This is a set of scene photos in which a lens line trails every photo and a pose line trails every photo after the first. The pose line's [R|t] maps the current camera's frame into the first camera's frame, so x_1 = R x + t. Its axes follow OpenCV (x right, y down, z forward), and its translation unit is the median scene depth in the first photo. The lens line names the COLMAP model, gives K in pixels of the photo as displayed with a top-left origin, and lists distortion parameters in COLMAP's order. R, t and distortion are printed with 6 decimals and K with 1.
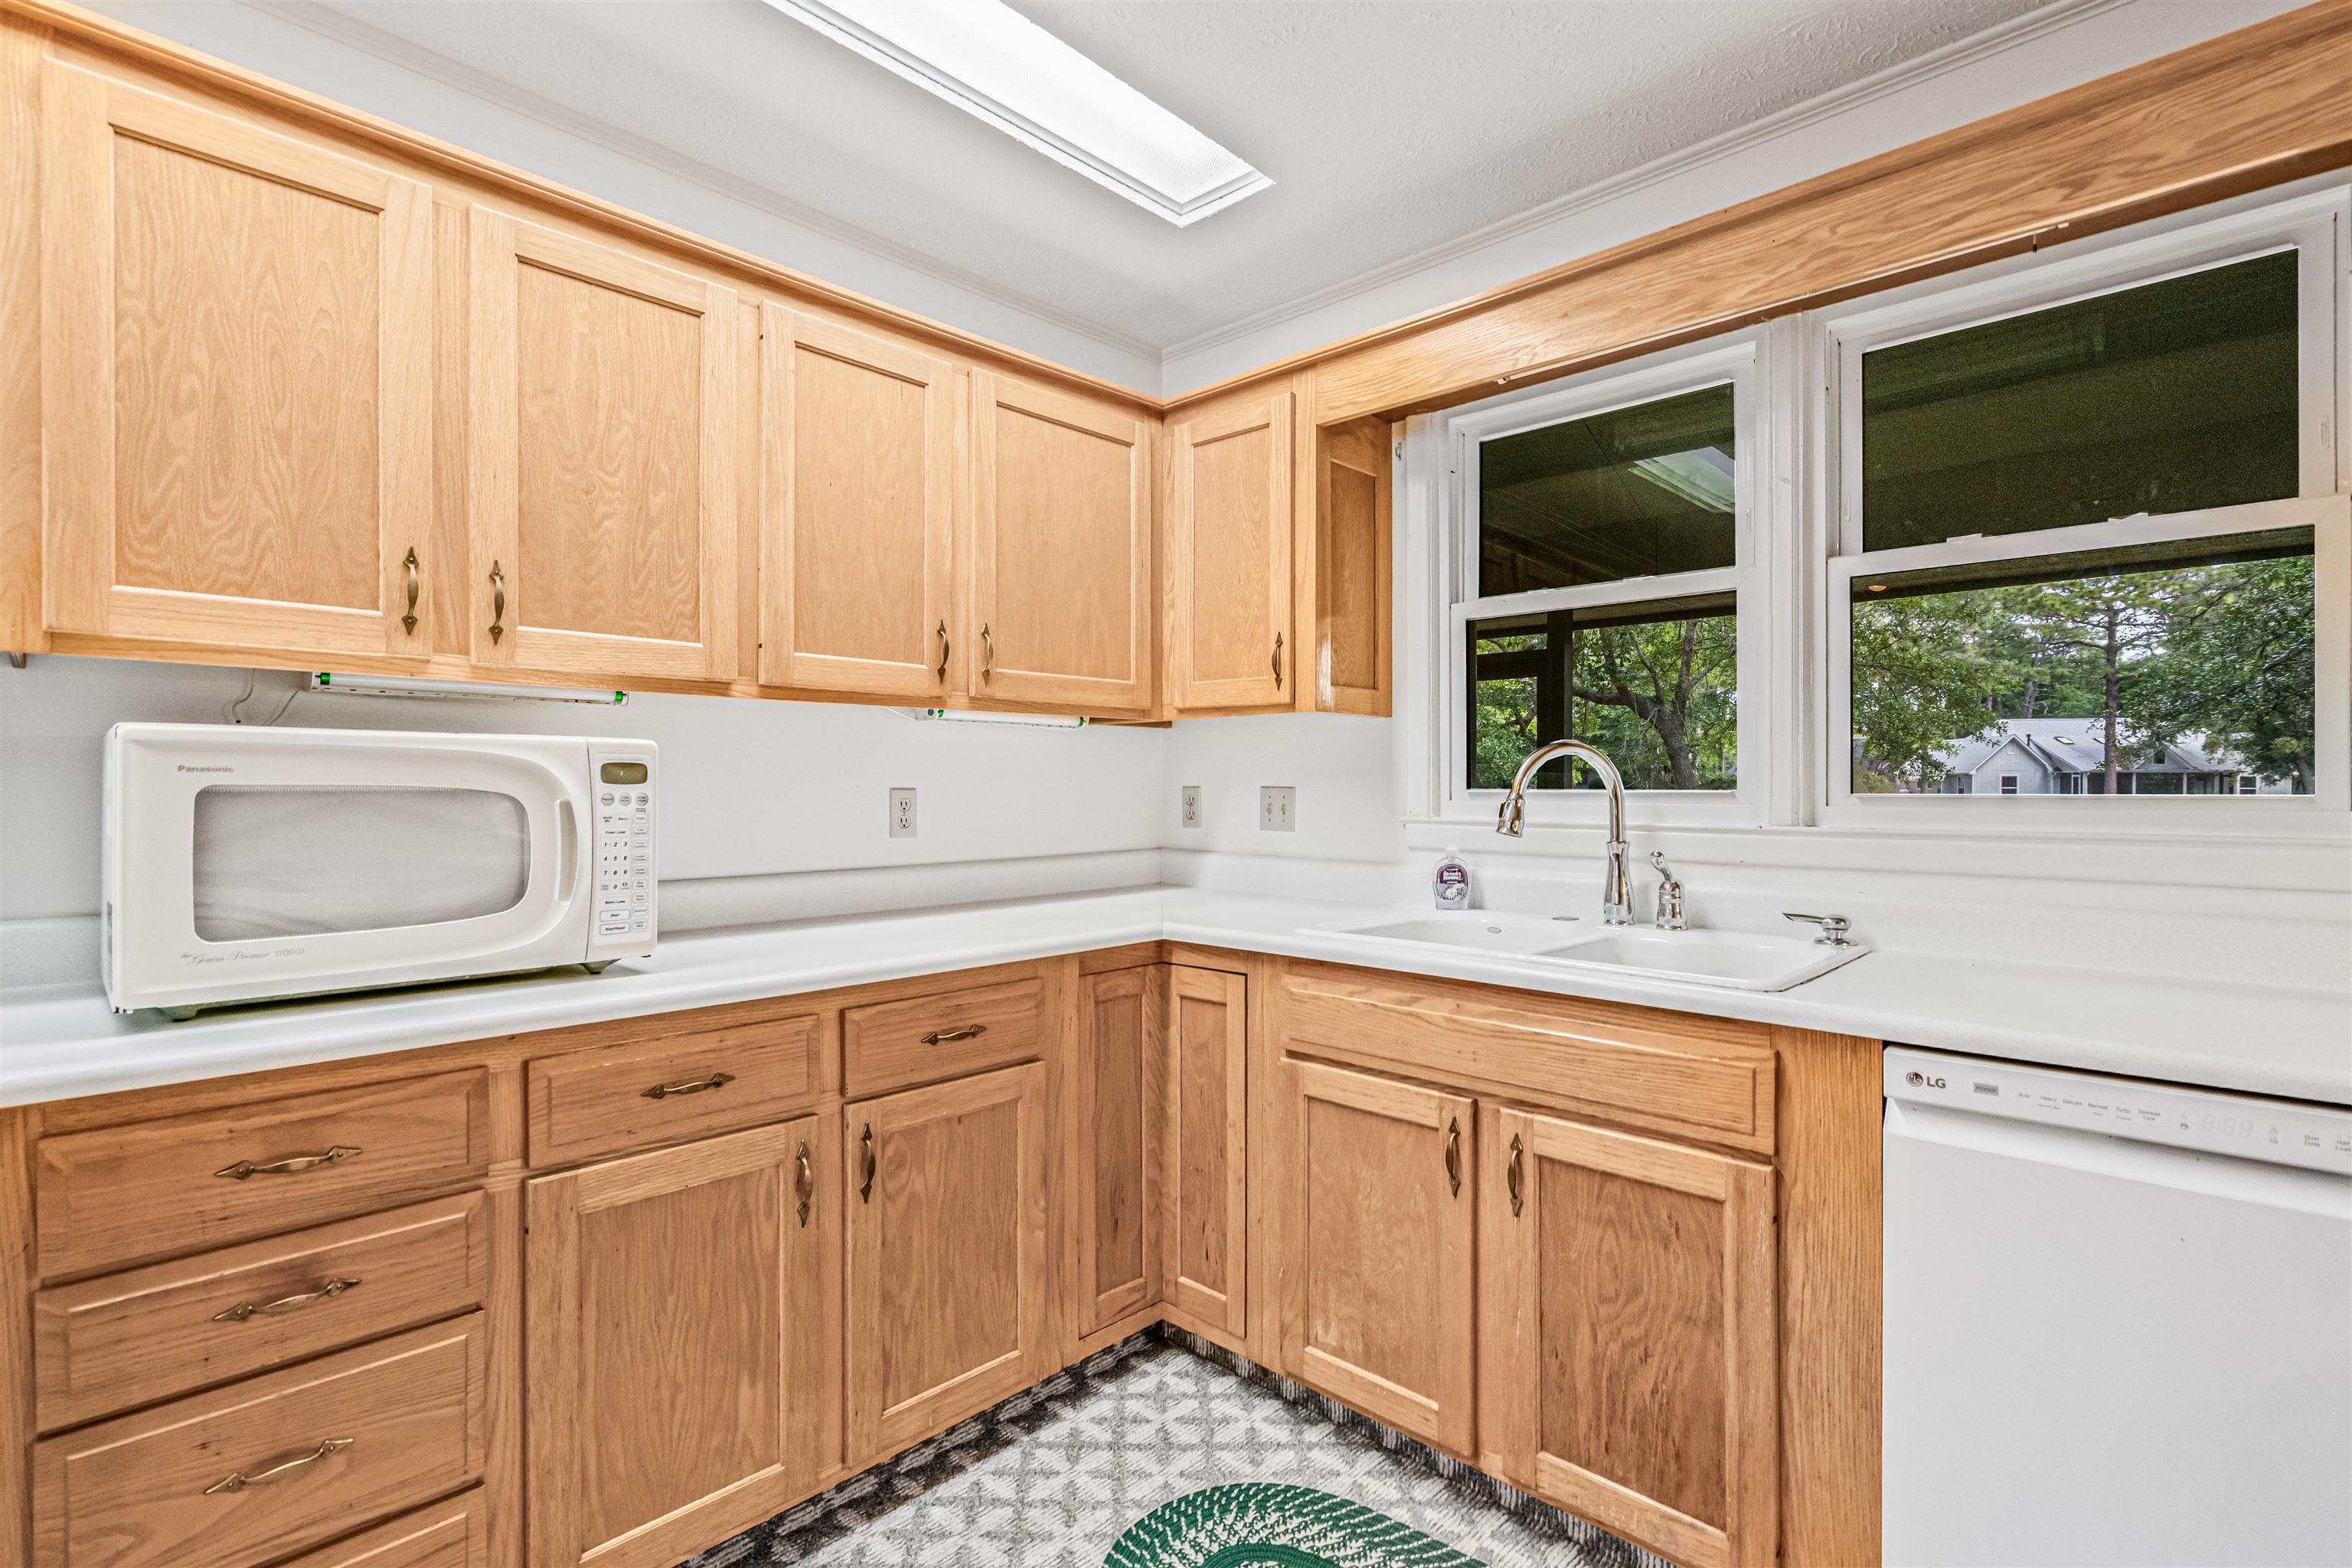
lens RADIAL K [[1076.6, 0, 1183.1], [0, 1076.6, 787.5], [0, 0, 1]] dist [-0.003413, 0.000823]
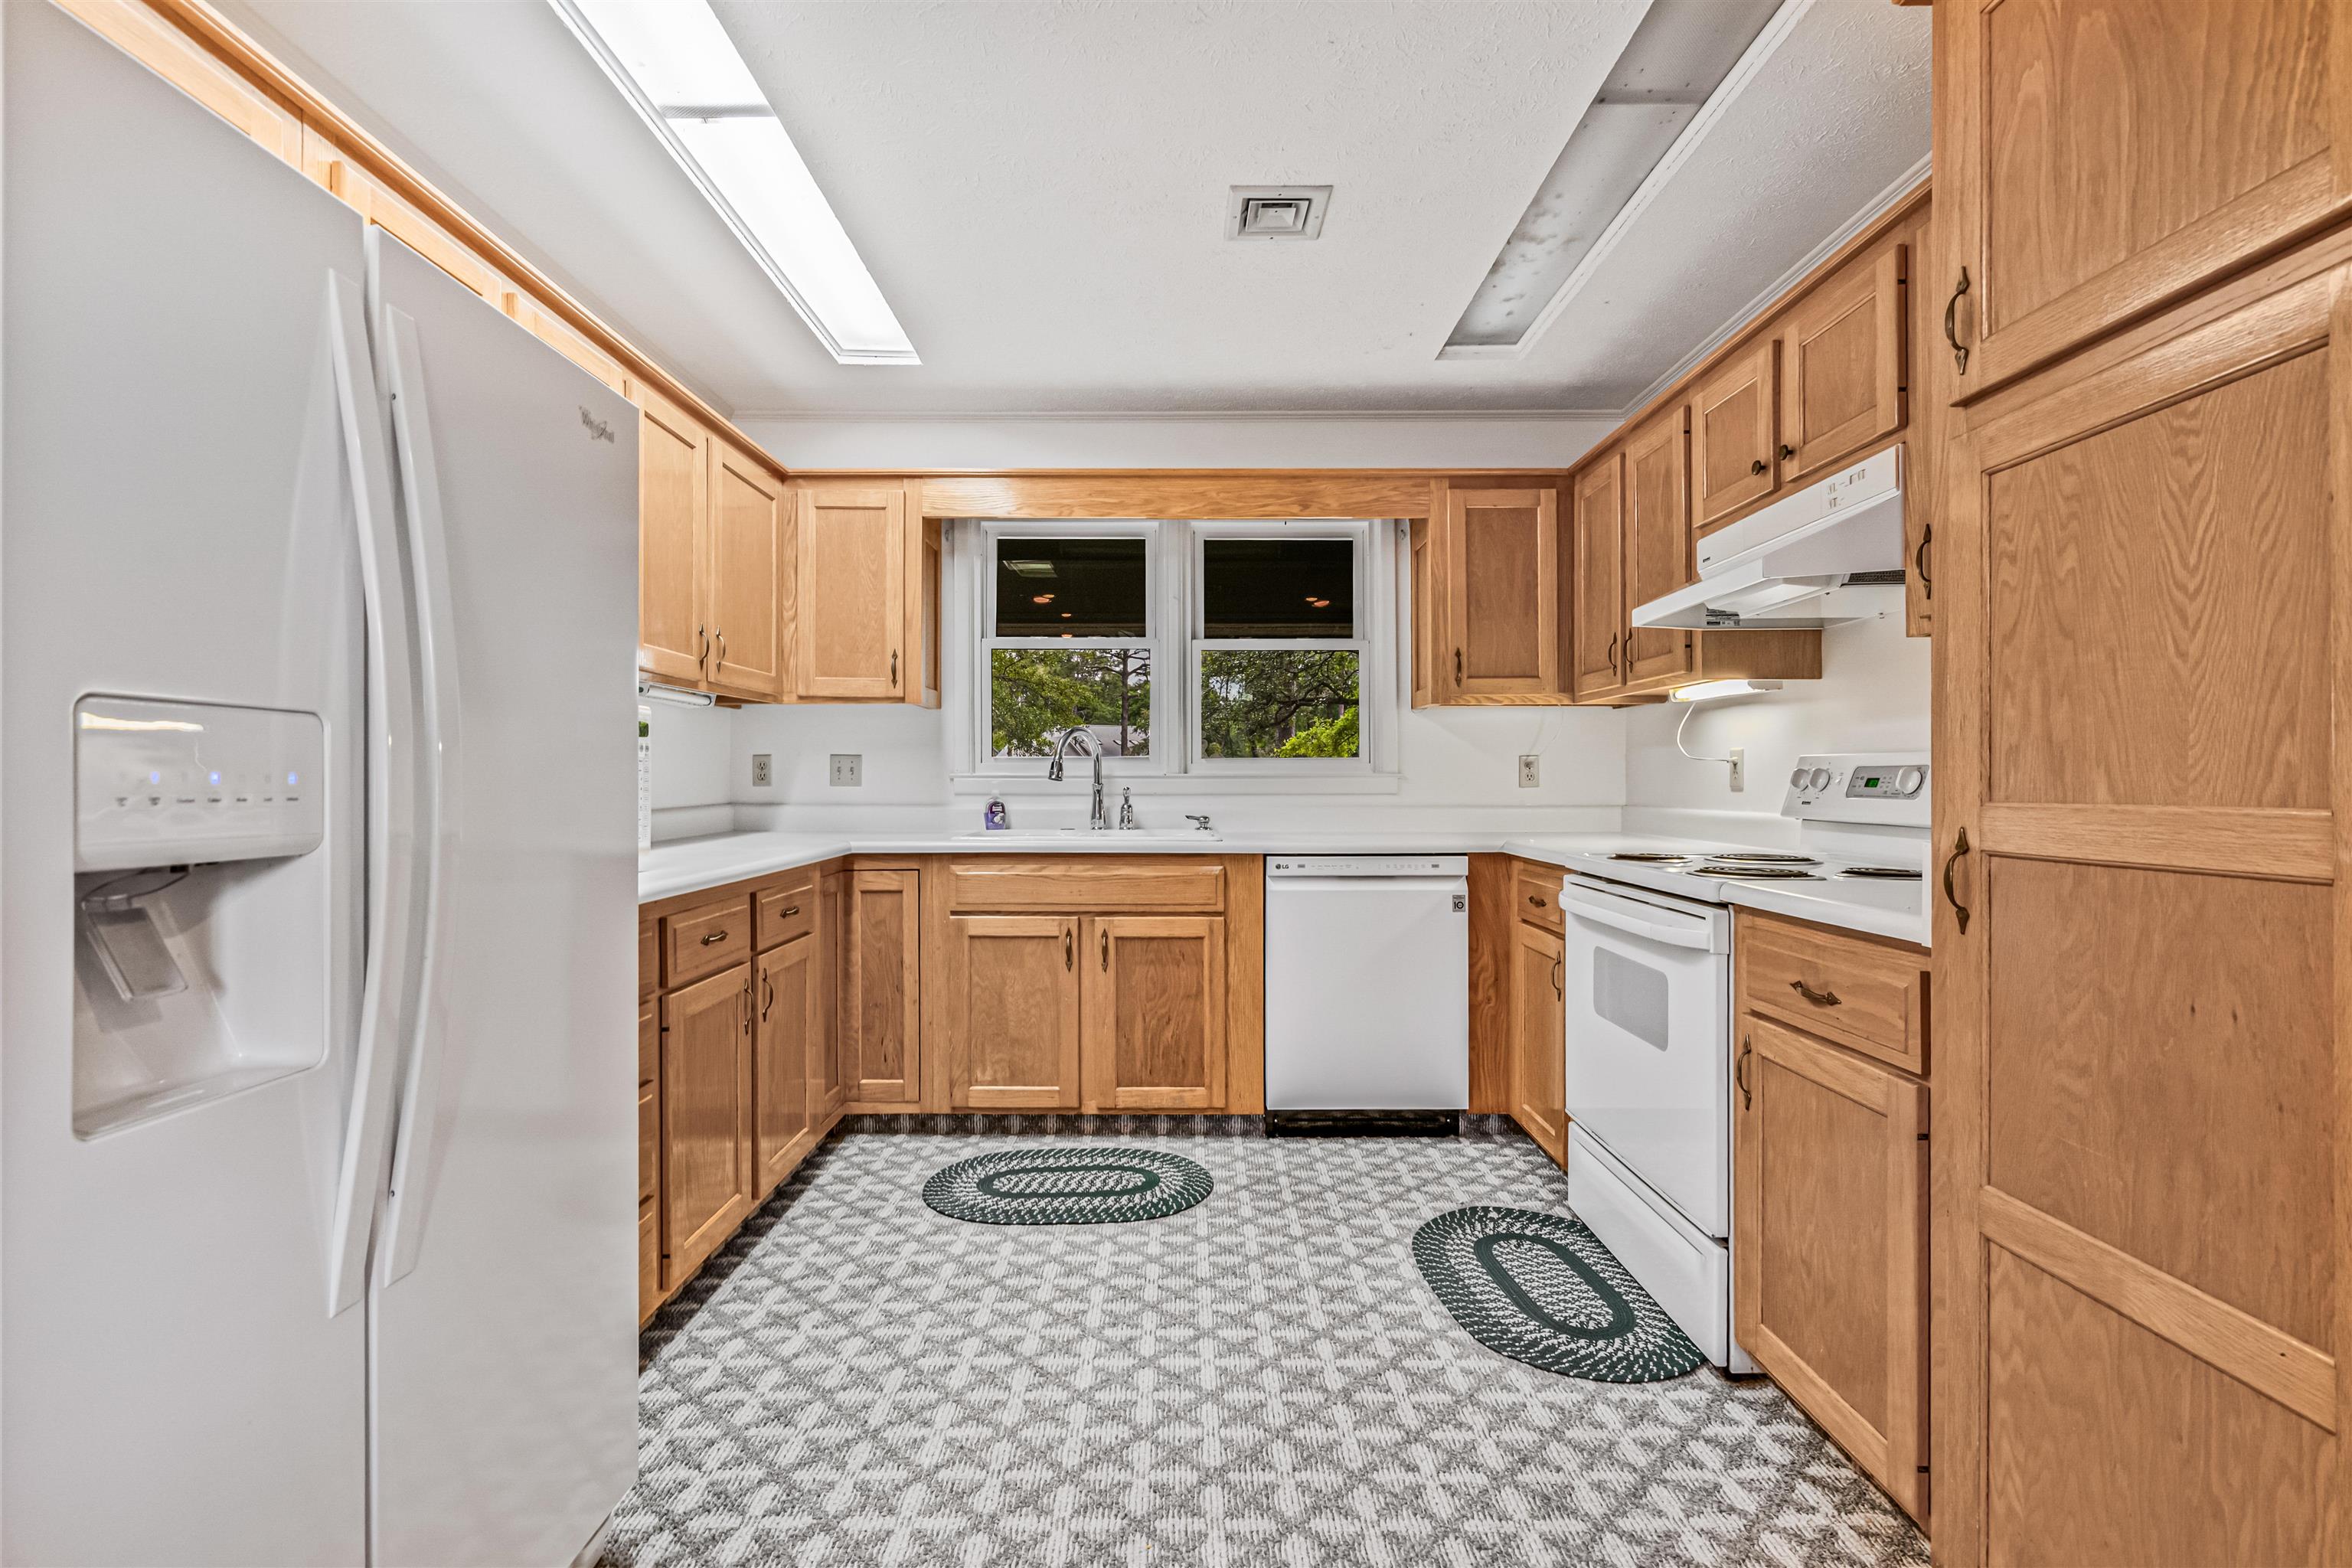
lens RADIAL K [[1076.6, 0, 1172.8], [0, 1076.6, 780.2], [0, 0, 1]] dist [-0.003413, 0.000823]
pose [[0.718231, -0.001978, 0.695802, -0.830817], [0.001028, 0.999998, 0.001781, 0.043347], [-0.695804, -0.000564, 0.718232, -0.420273]]
